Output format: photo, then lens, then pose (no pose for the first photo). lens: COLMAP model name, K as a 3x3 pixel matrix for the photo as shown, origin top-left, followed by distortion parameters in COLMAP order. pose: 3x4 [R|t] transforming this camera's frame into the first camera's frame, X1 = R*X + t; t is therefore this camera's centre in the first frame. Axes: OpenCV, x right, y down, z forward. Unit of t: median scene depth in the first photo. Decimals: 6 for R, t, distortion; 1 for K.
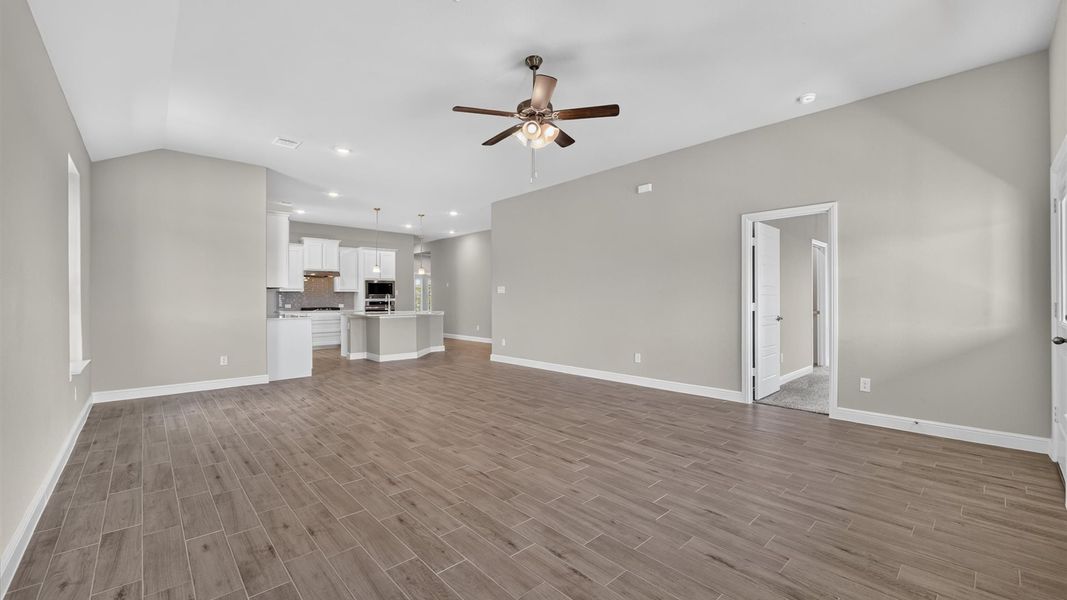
lens RADIAL K [[426.1, 0, 536.9], [0, 426.1, 298.0], [0, 0, 1]] dist [-0.006273, -0.001052]
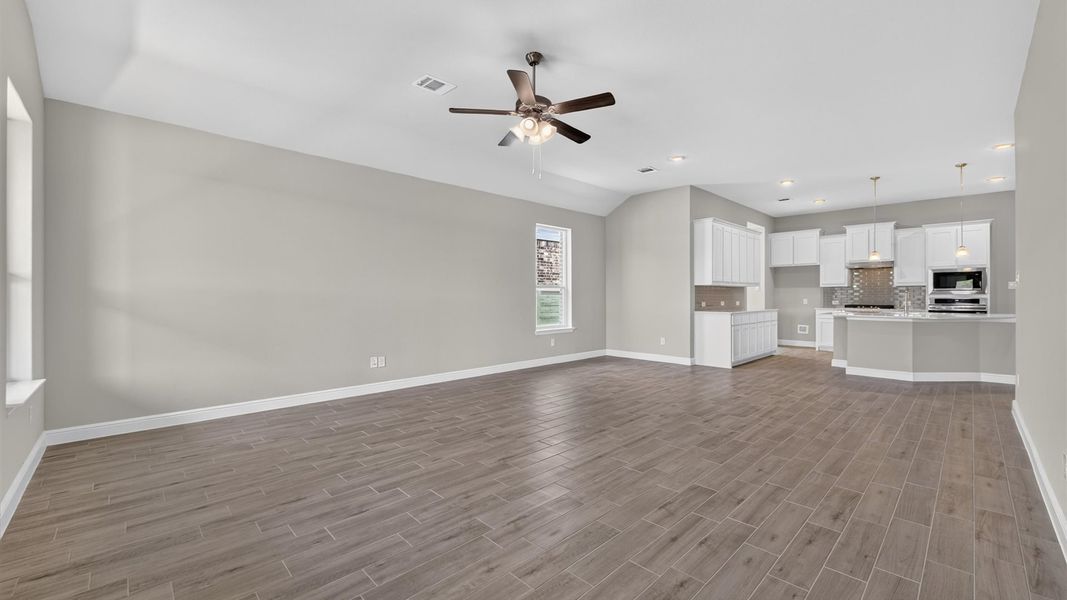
lens RADIAL K [[426.1, 0, 539.6], [0, 426.1, 295.2], [0, 0, 1]] dist [-0.006273, -0.001052]
pose [[0.027361, 0.001531, -0.999624, 0.898106], [0.002400, 0.999996, 0.001598, -0.000876], [0.999623, -0.002443, 0.027358, 0.886003]]
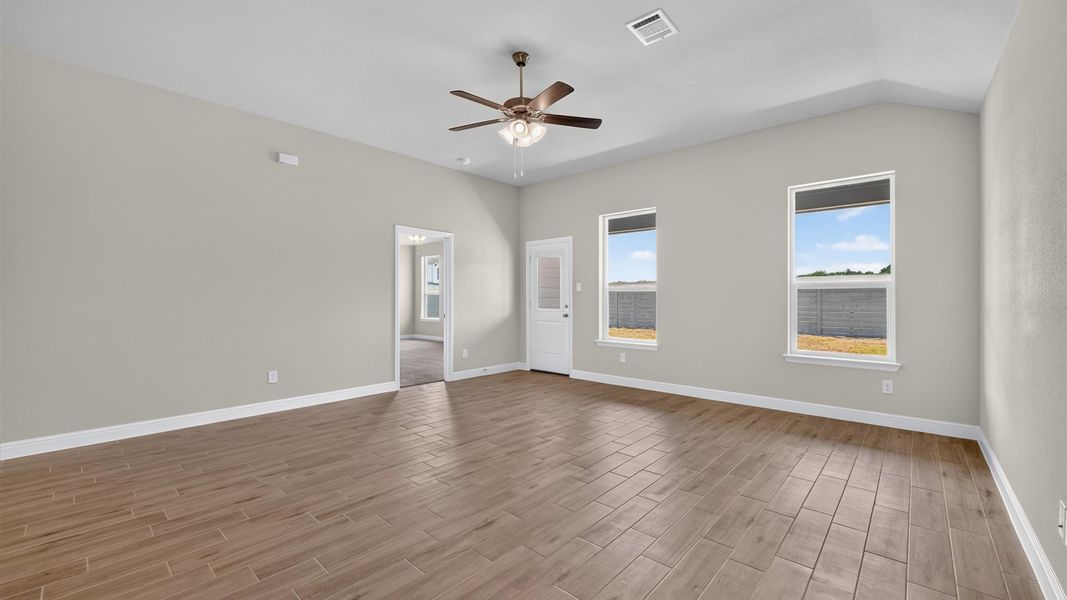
lens RADIAL K [[426.1, 0, 538.0], [0, 426.1, 300.6], [0, 0, 1]] dist [-0.006273, -0.001052]
pose [[-0.091842, -0.002801, 0.995770, -0.889733], [-0.002918, 0.999993, 0.002544, 0.003123], [-0.995769, -0.002672, -0.091849, 0.945918]]
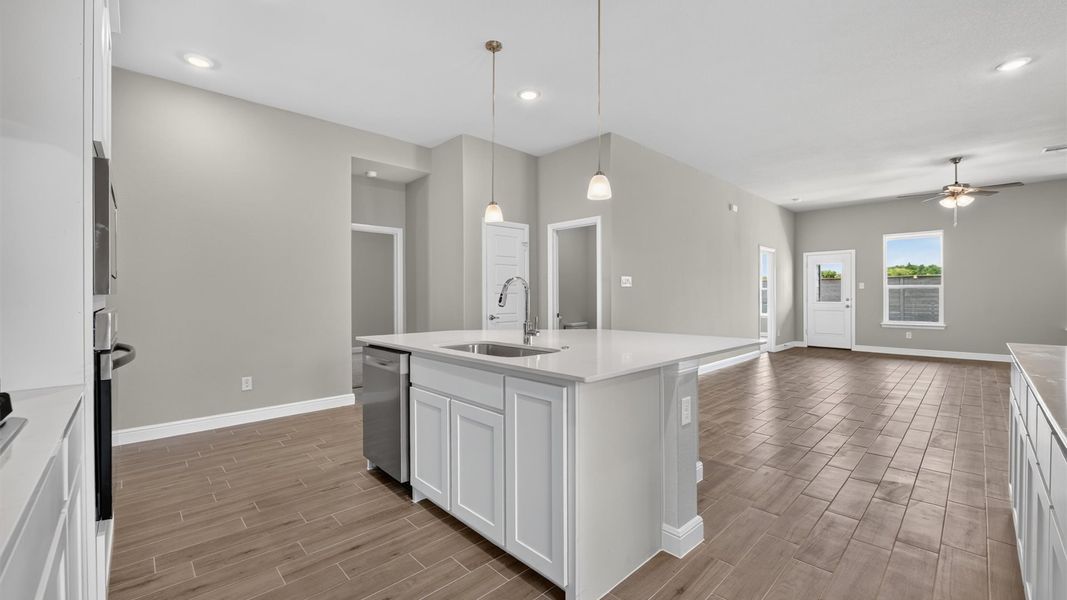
lens RADIAL K [[426.1, 0, 537.5], [0, 426.1, 296.6], [0, 0, 1]] dist [-0.006273, -0.001052]
pose [[-0.019870, -0.000041, 0.999803, -1.548306], [0.002879, 0.999996, 0.000098, 0.006785], [-0.999798, 0.002881, -0.019869, 2.492622]]
